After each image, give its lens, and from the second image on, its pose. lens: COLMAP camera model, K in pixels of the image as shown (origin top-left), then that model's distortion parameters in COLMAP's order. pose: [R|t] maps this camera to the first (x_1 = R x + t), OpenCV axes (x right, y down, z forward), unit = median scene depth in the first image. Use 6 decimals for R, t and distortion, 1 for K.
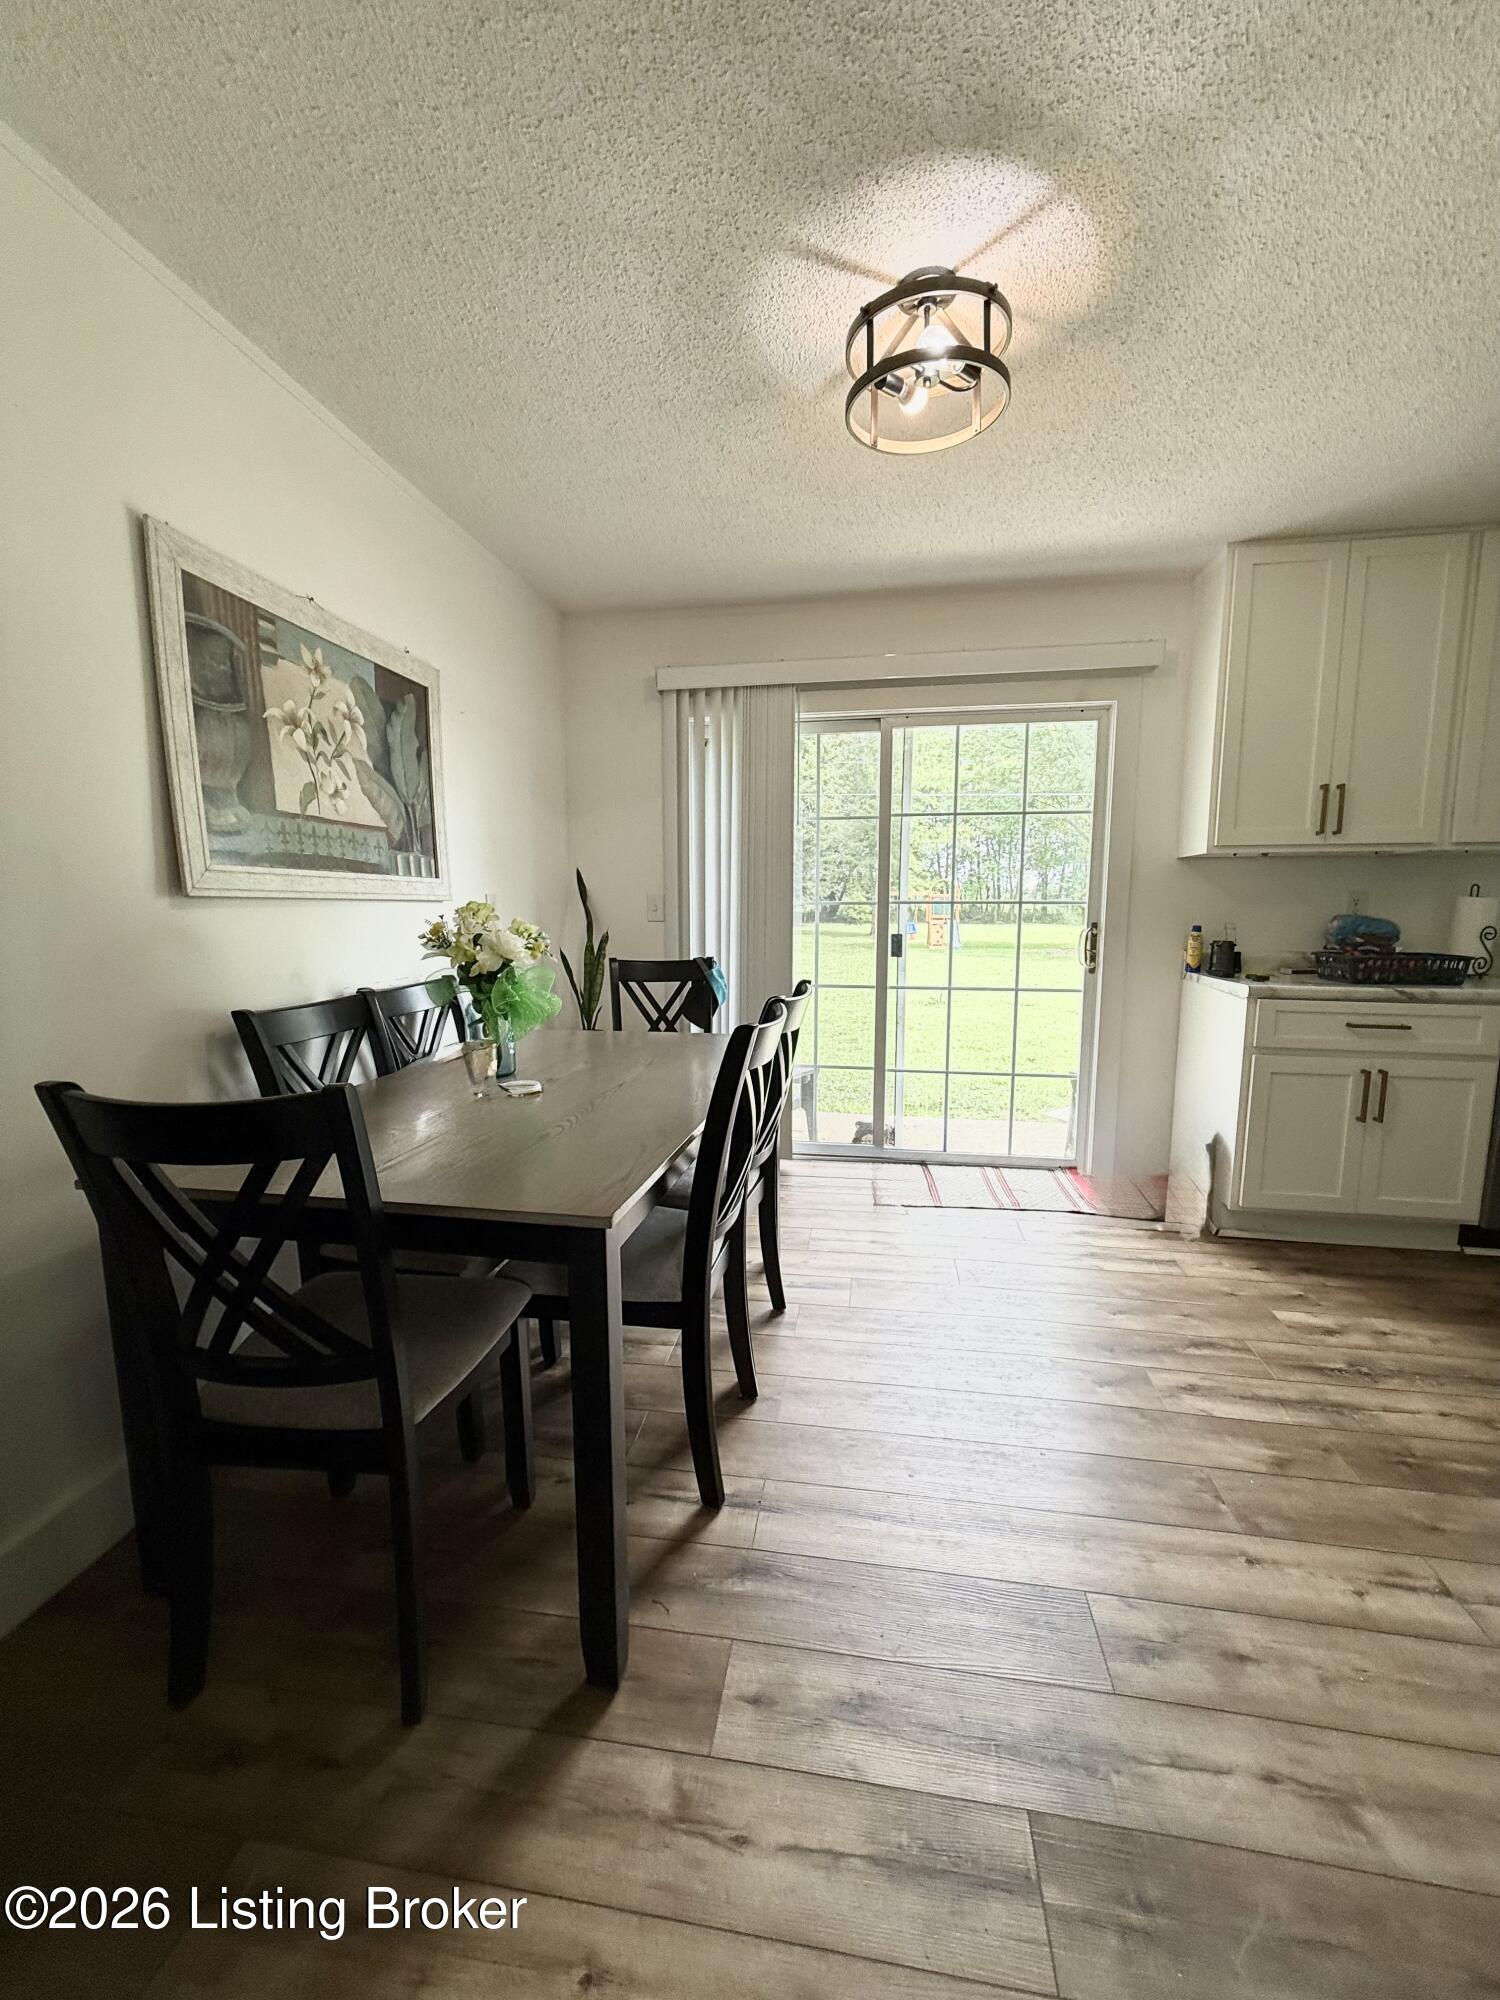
lens RADIAL K [[796.3, 0, 748.5], [0, 796.3, 1006.9], [0, 0, 1]] dist [-0.000429, 0.000449]
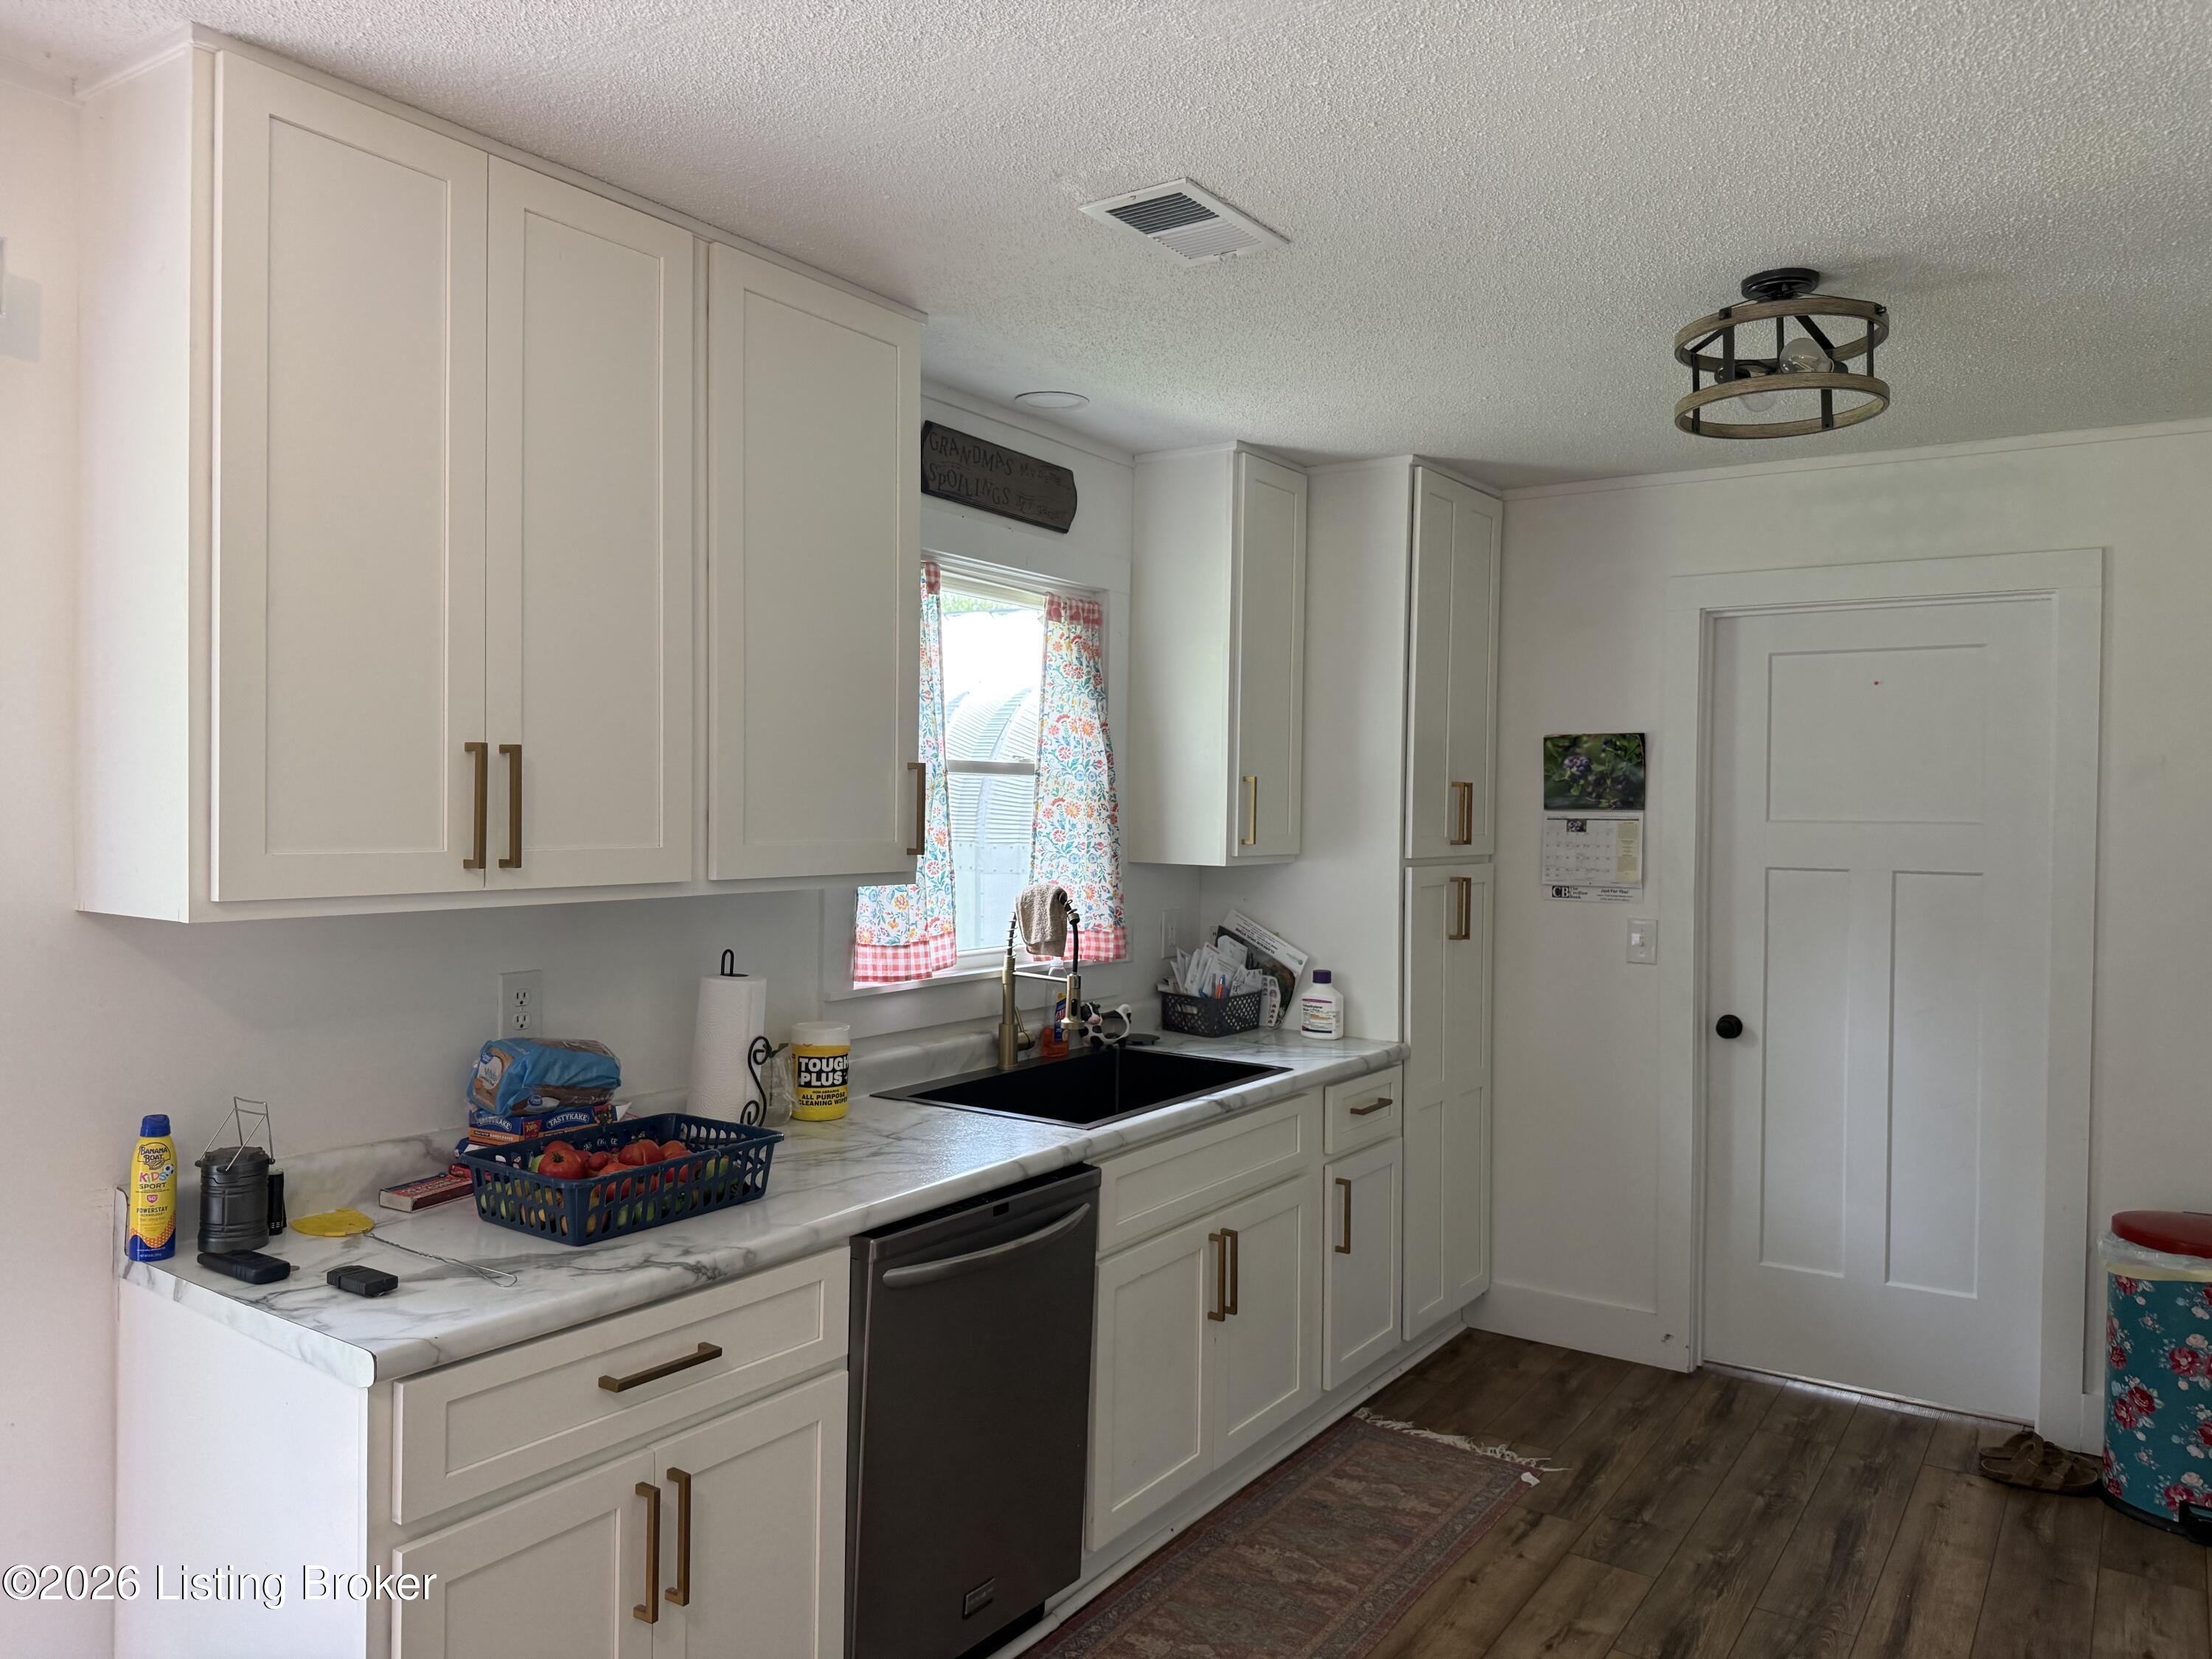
lens RADIAL K [[1569.3, 0, 1114.3], [0, 1569.3, 826.0], [0, 0, 1]] dist [0.004756, -0.010143]
pose [[0.420047, -0.005602, 0.907485, 0.185707], [0.100831, 0.994077, -0.040535, -0.205010], [-0.901884, 0.108529, 0.418124, 0.469936]]
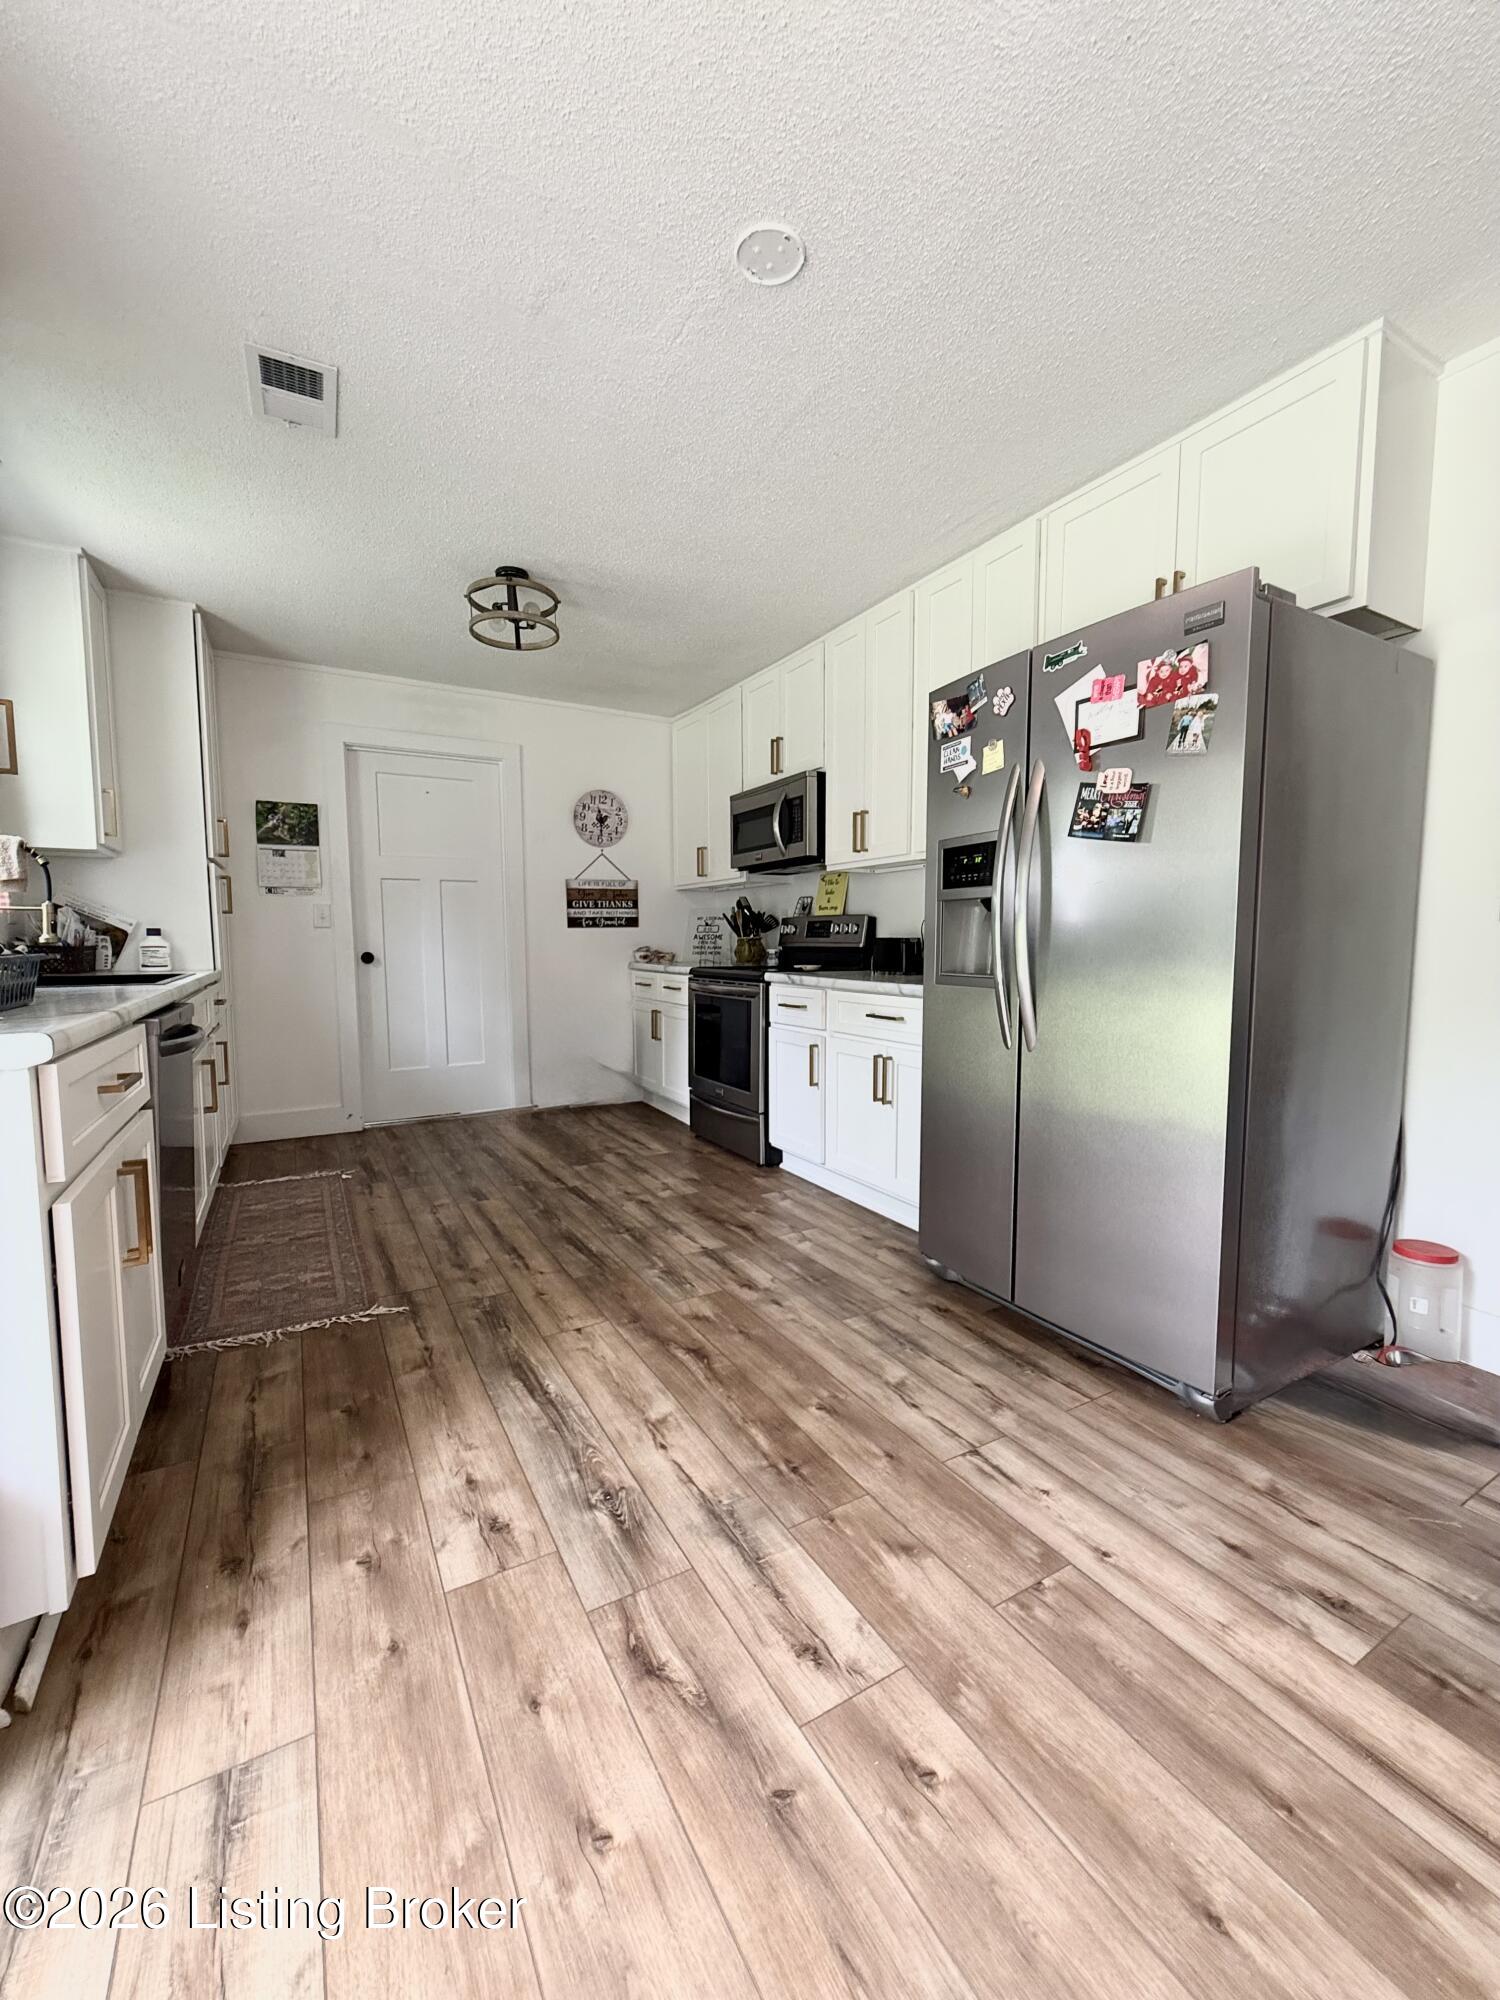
lens RADIAL K [[797.2, 0, 748.2], [0, 797.2, 1005.5], [0, 0, 1]] dist [-0.000305, 0.000356]
pose [[-0.628994, -0.059134, 0.775158, 0.127624], [0.102319, 0.982132, 0.157949, -0.072212], [-0.770648, 0.178662, -0.611704, 1.071339]]
